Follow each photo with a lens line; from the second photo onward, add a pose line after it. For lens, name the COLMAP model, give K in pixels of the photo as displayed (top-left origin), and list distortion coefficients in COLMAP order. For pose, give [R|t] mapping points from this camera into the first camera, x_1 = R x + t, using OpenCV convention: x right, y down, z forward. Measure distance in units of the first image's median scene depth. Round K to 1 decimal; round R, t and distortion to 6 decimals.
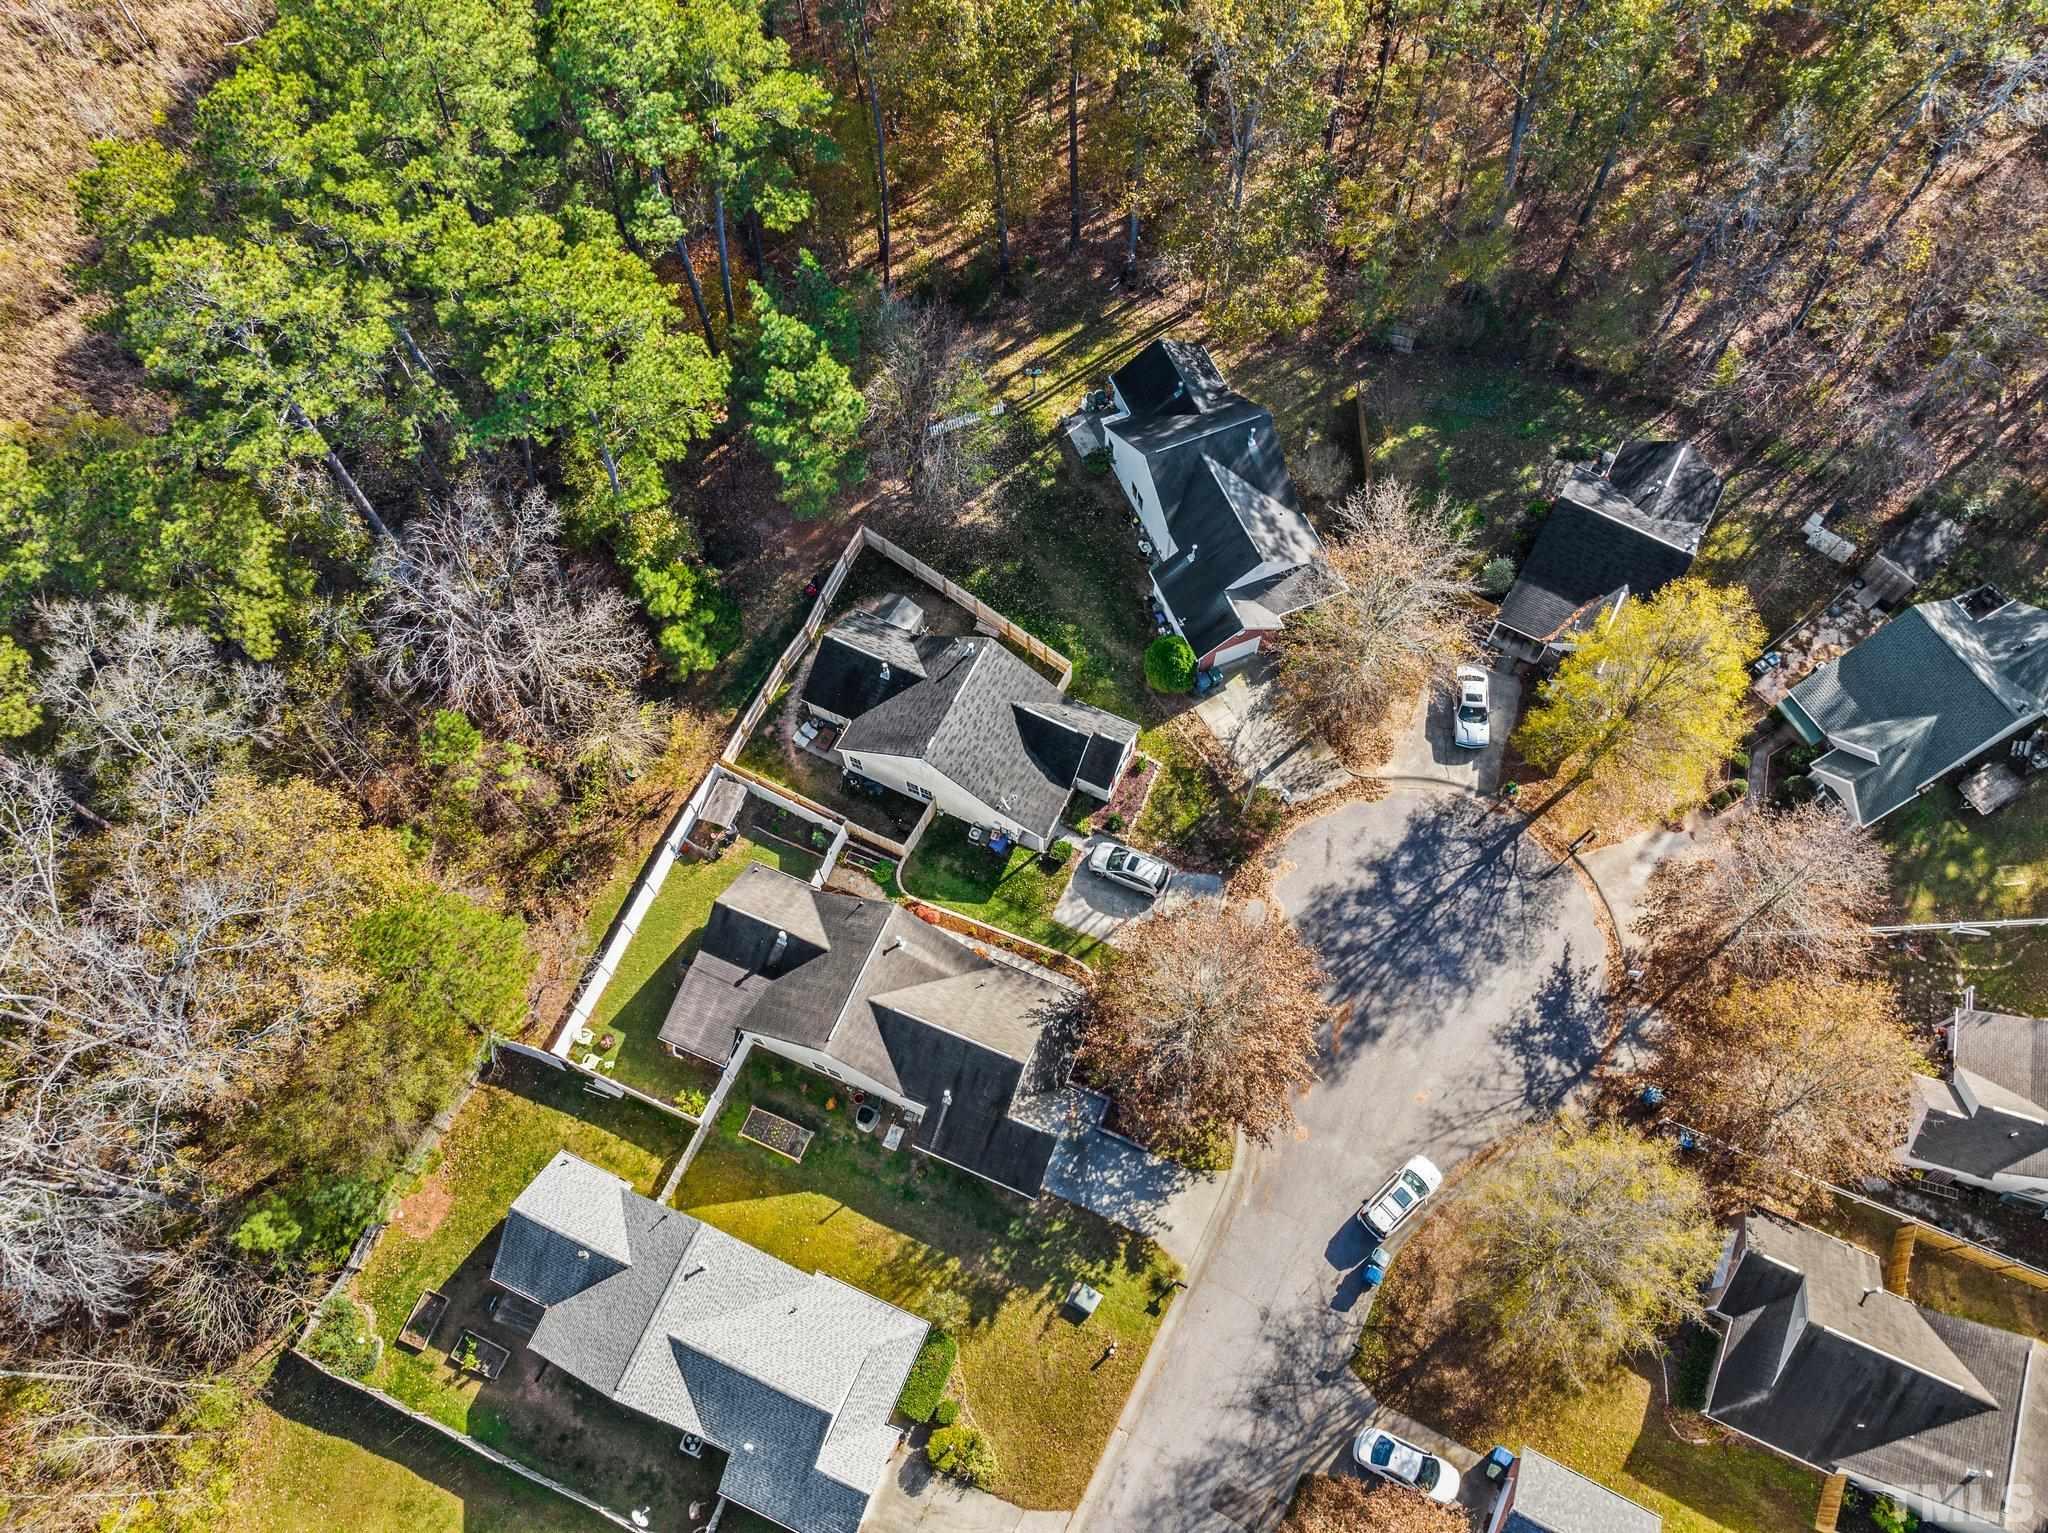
lens RADIAL K [[1450.4, 0, 1027.7], [0, 1450.4, 737.3], [0, 0, 1]] dist [-0.039972, 0.004245]
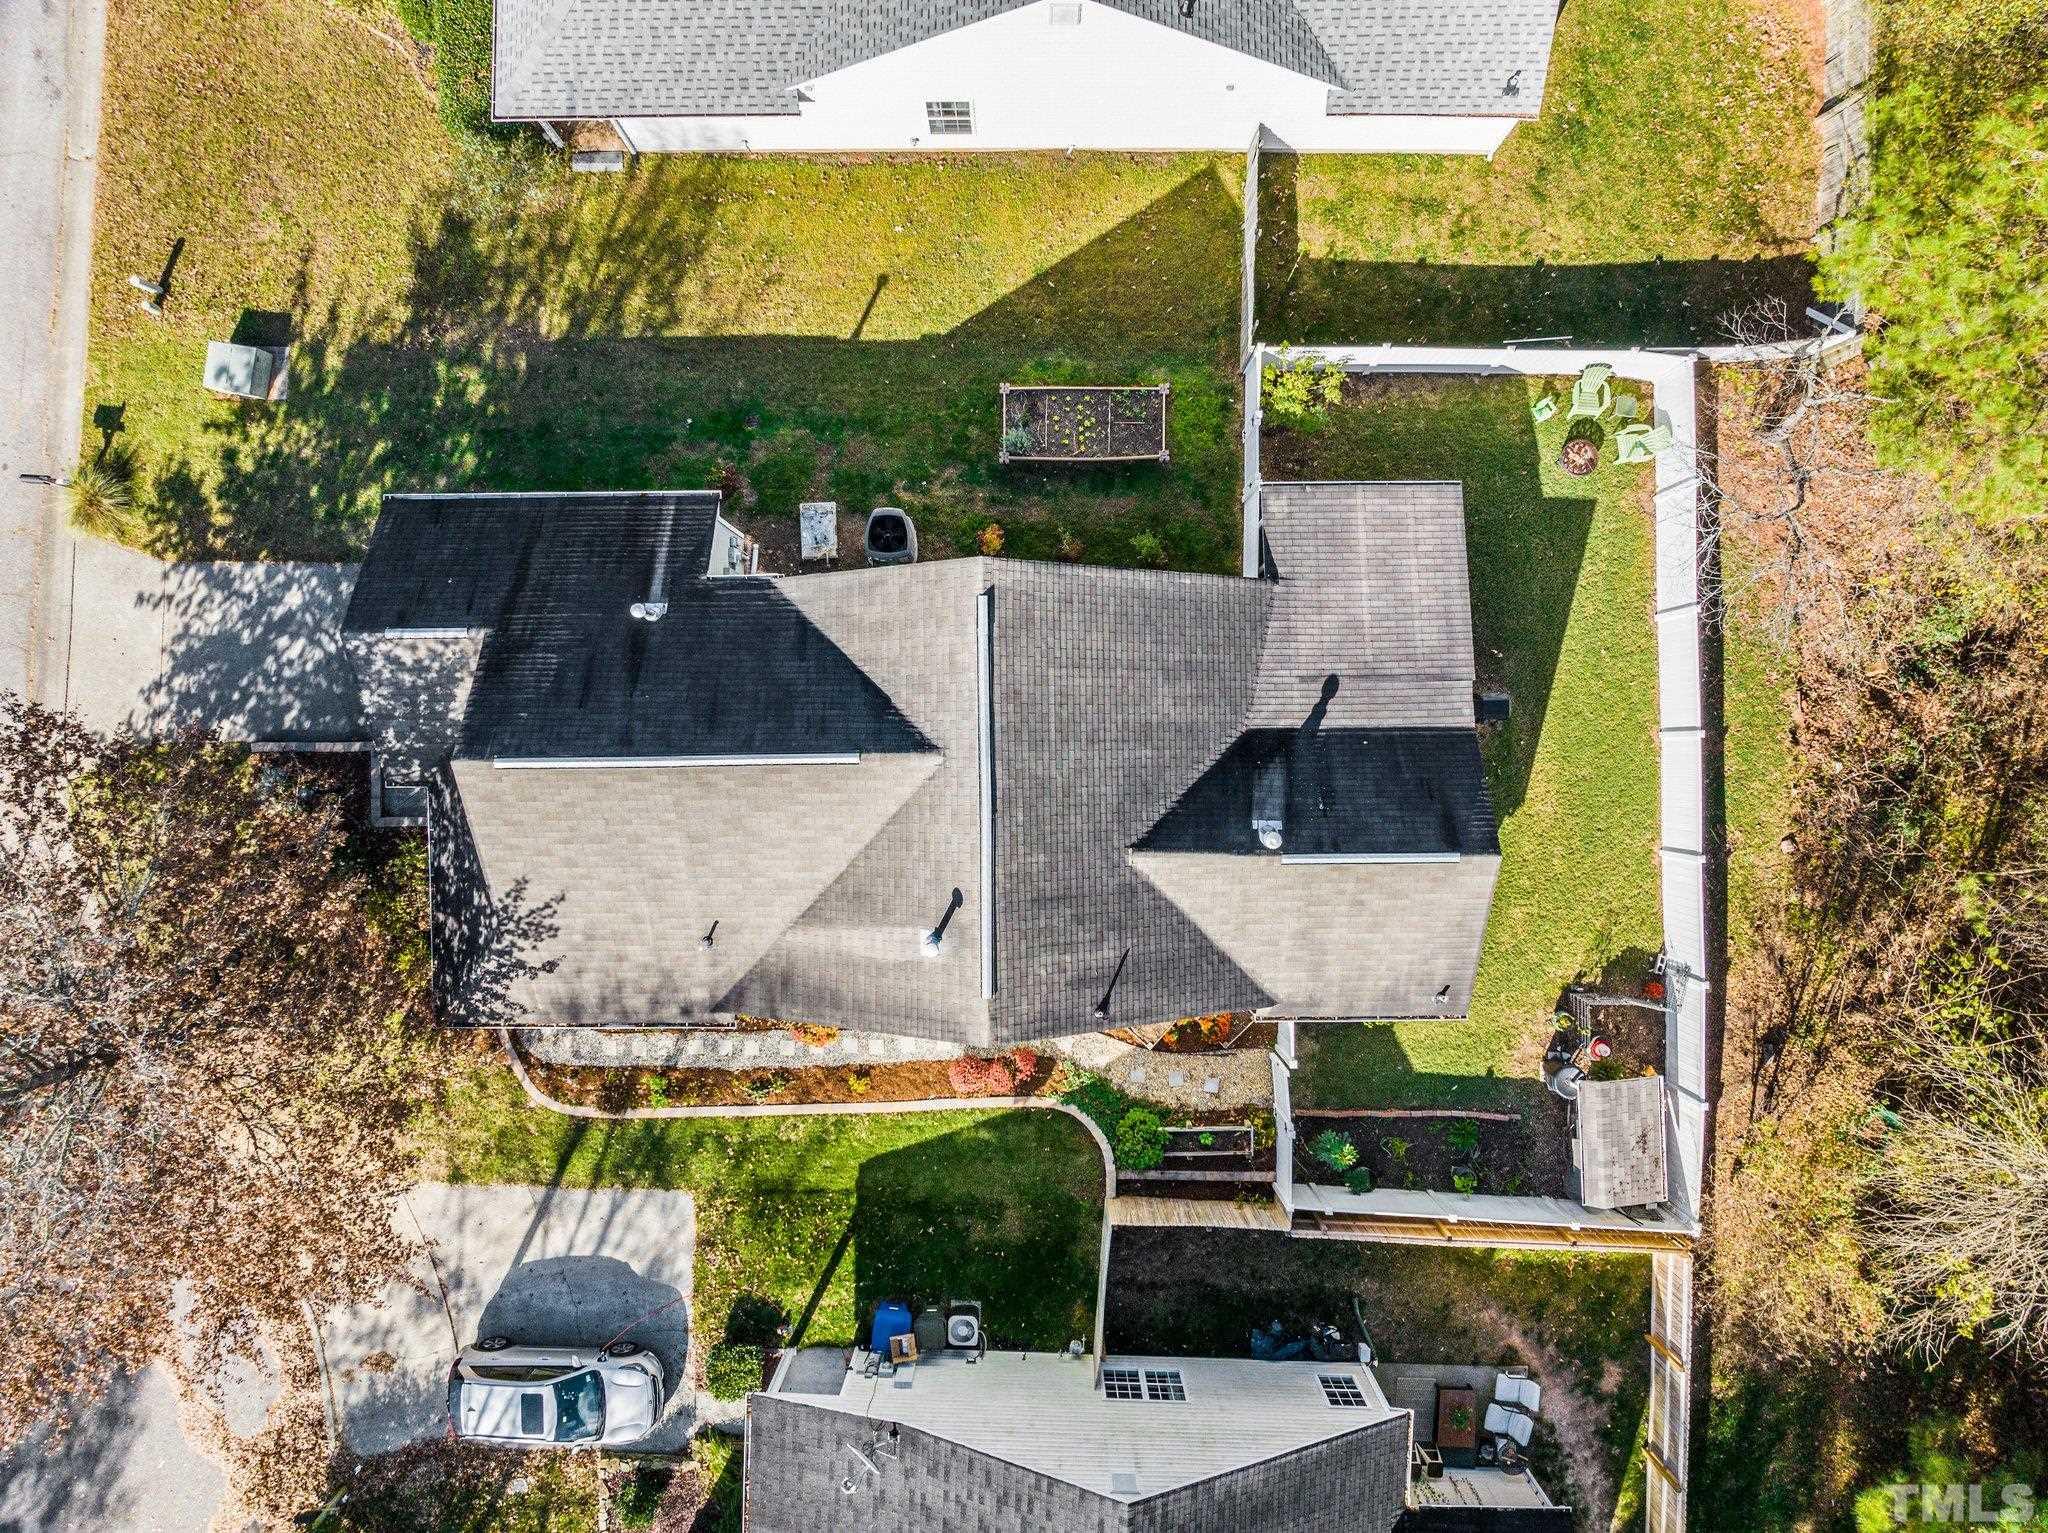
lens RADIAL K [[1408.8, 0, 1045.7], [0, 1408.8, 766.6], [0, 0, 1]] dist [0.001107, -0.087171]
pose [[-0.915972, 0.400781, 0.019225, -0.124484], [-0.352419, -0.826499, 0.438975, 0.020043], [0.191823, 0.395314, 0.898293, 0.633745]]
